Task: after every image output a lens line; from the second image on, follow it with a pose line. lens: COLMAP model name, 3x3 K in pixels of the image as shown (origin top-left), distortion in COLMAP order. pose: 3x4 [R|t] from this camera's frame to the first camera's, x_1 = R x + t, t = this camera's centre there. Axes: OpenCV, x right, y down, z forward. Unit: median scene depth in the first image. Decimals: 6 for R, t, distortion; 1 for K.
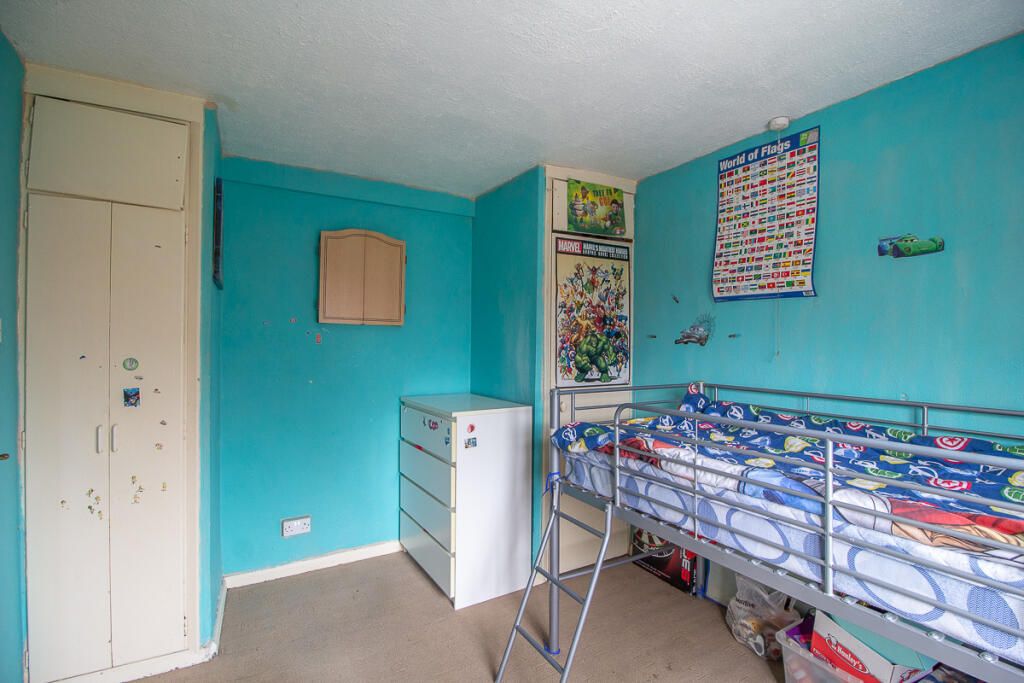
lens RADIAL K [[465.4, 0, 522.4], [0, 465.4, 340.3], [0, 0, 1]] dist [-0.026122, -0.000594]
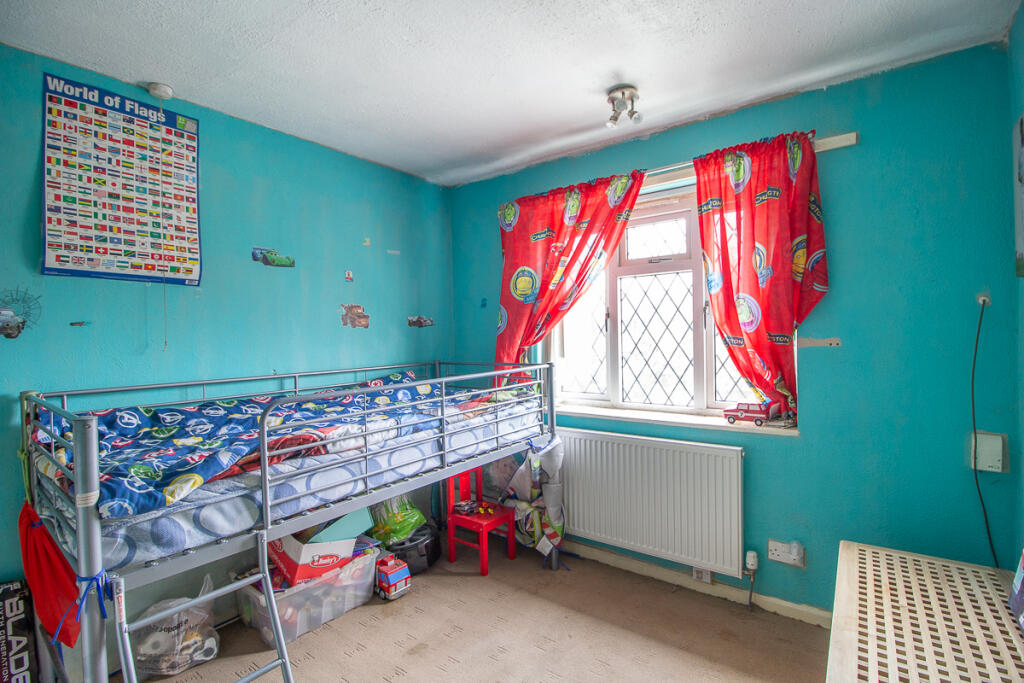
lens RADIAL K [[465.4, 0, 522.4], [0, 465.4, 340.3], [0, 0, 1]] dist [-0.026122, -0.000594]
pose [[-0.373551, -0.014603, 0.927495, -0.554709], [0.007240, 0.999800, 0.018657, 0.010307], [-0.927581, 0.013684, -0.373371, 0.686112]]
